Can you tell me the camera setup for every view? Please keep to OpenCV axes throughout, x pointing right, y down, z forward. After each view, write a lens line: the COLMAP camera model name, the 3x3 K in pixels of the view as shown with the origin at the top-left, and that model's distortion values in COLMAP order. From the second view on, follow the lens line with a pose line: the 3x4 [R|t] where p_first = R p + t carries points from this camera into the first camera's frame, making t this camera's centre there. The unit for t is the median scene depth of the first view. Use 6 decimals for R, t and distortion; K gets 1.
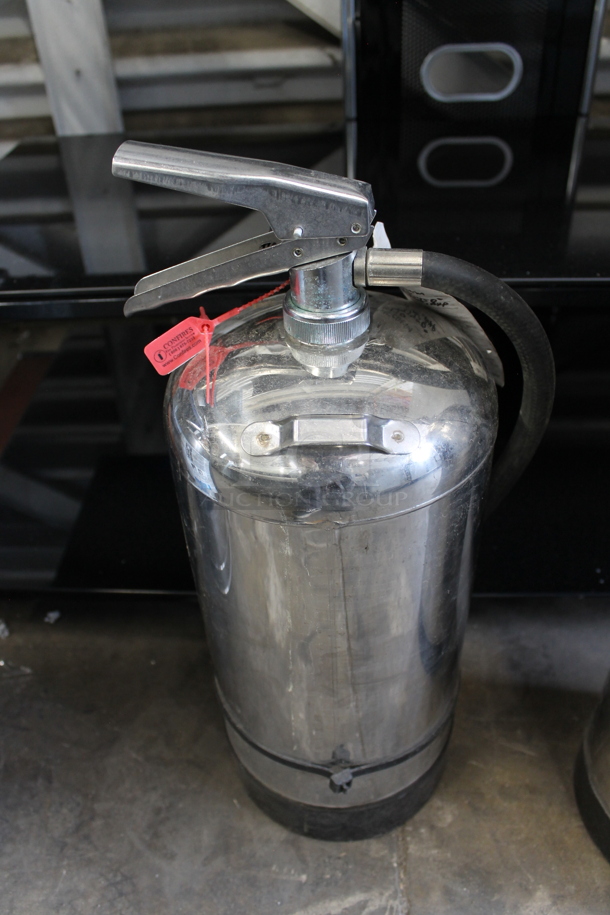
lens RADIAL K [[759.6, 0, 307.6], [0, 759.6, 456.0], [0, 0, 1]] dist [-0.145242, 0.101829]
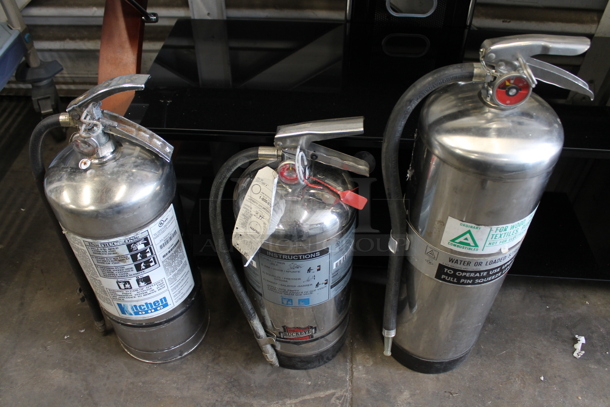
lens RADIAL K [[508.2, 0, 306.3], [0, 508.2, 203.8], [0, 0, 1]] dist [-0.163229, 0.127311]
pose [[0.998467, 0.054008, 0.012142, -0.067413], [-0.055013, 0.992493, 0.109233, -0.188905], [-0.006151, -0.109734, 0.993942, -0.567140]]
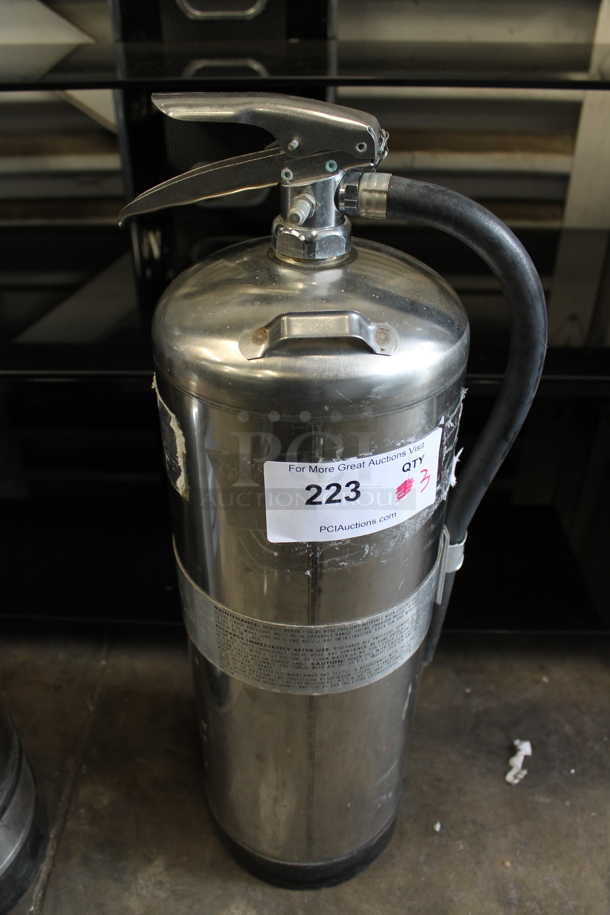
lens RADIAL K [[762.3, 0, 299.9], [0, 762.3, 458.4], [0, 0, 1]] dist [-0.163229, 0.127311]
pose [[0.999016, 0.026236, 0.035749, 0.476852], [-0.024174, 0.998085, -0.056941, -0.022803], [-0.037175, 0.056021, 0.997737, -0.287677]]
